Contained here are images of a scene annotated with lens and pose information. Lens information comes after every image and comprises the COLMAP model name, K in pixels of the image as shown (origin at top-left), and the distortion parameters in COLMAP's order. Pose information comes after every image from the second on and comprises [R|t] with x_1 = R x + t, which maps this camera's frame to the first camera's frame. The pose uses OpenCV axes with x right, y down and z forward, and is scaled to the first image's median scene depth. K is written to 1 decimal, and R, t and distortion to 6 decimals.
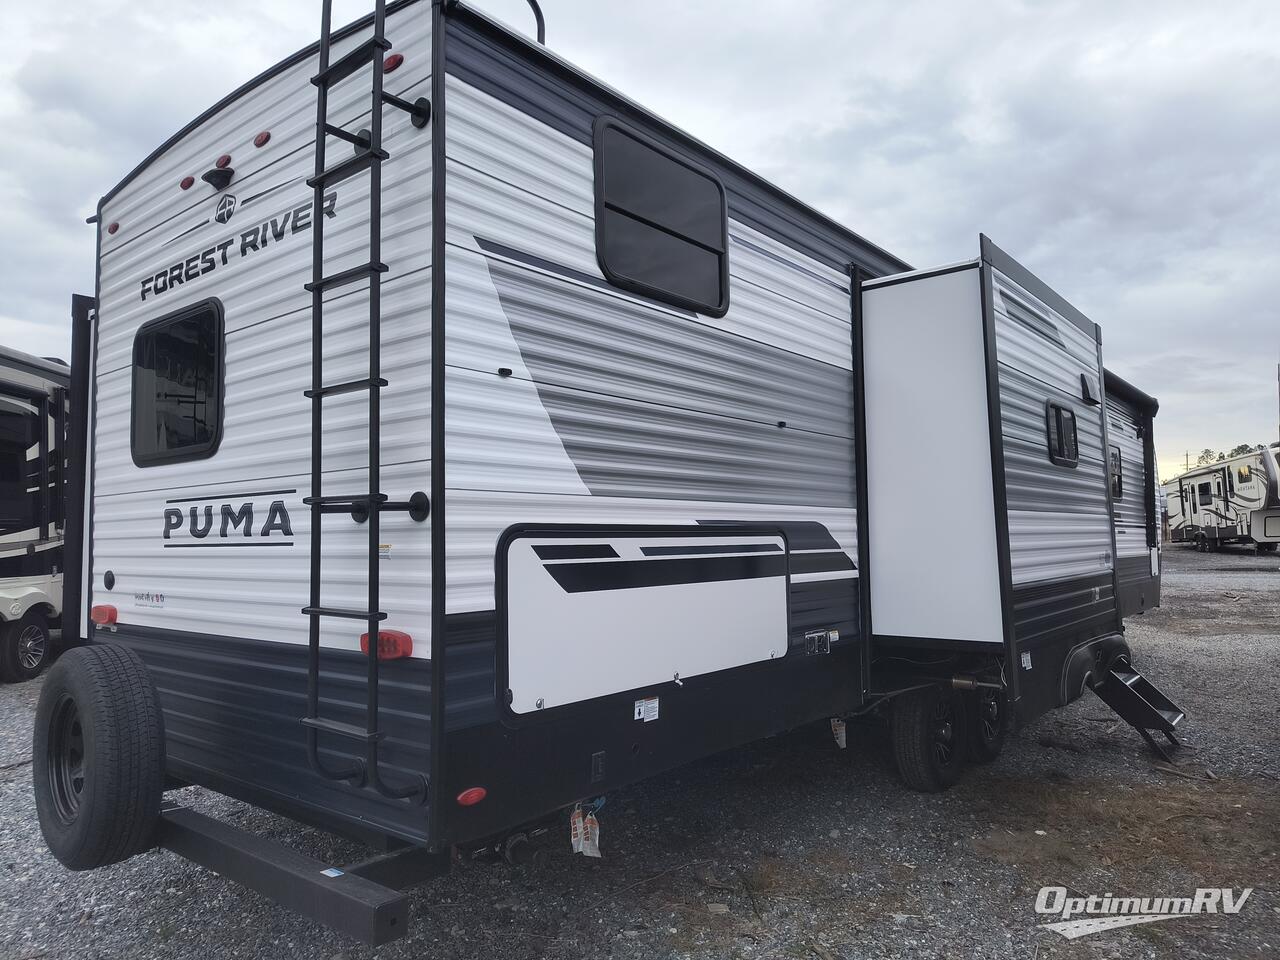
lens RADIAL K [[877.6, 0, 639.5], [0, 877.6, 477.1], [0, 0, 1]] dist [-0.001905, -0.000898]
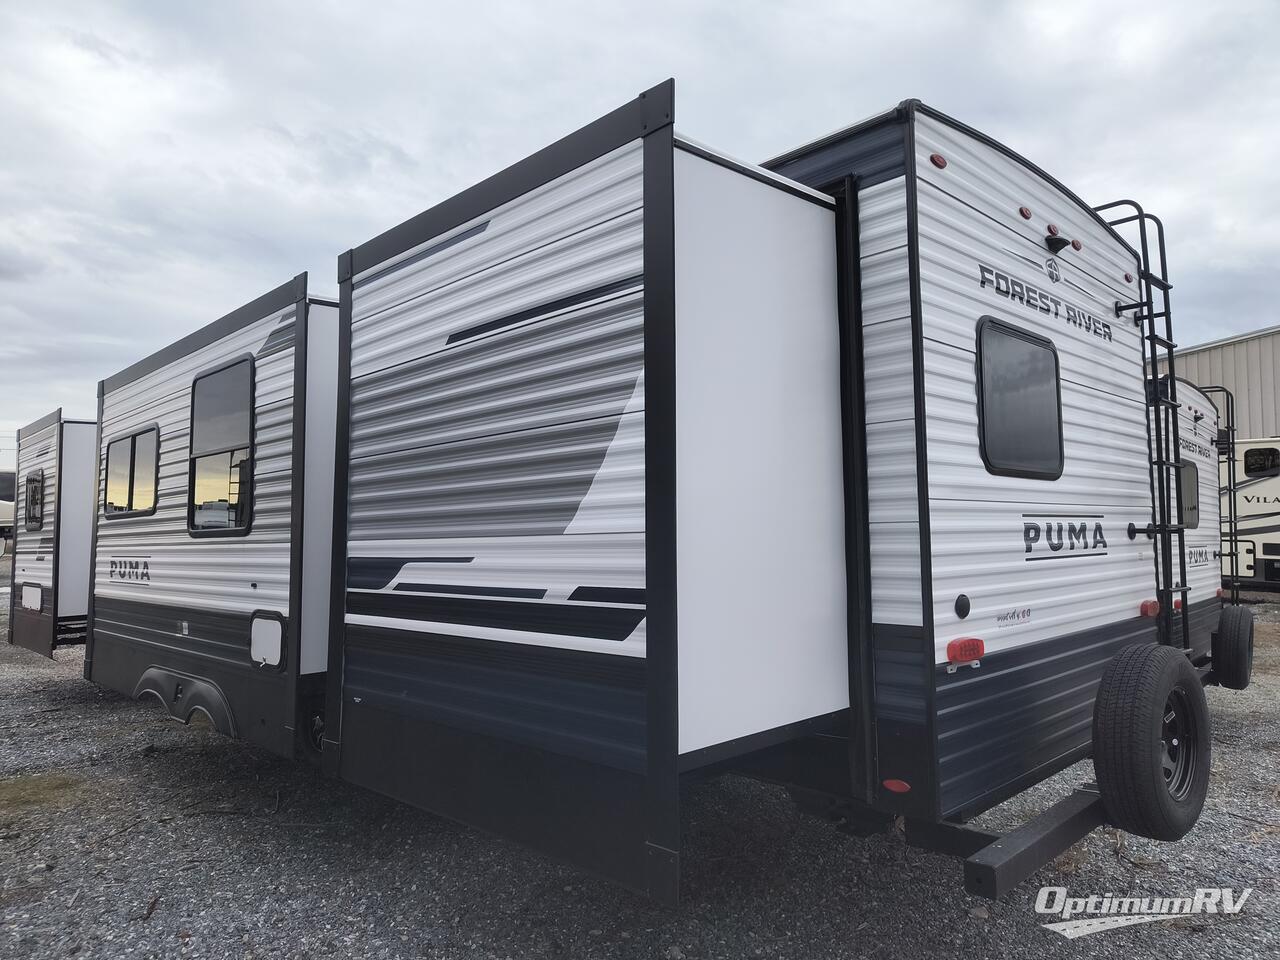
lens RADIAL K [[877.6, 0, 640.0], [0, 877.6, 478.2], [0, 0, 1]] dist [-0.001905, -0.000898]
pose [[0.108910, 0.078695, 0.990932, -1.653040], [-0.055448, 0.995790, -0.072987, 0.086603], [-0.992504, -0.046996, 0.112815, 1.384818]]
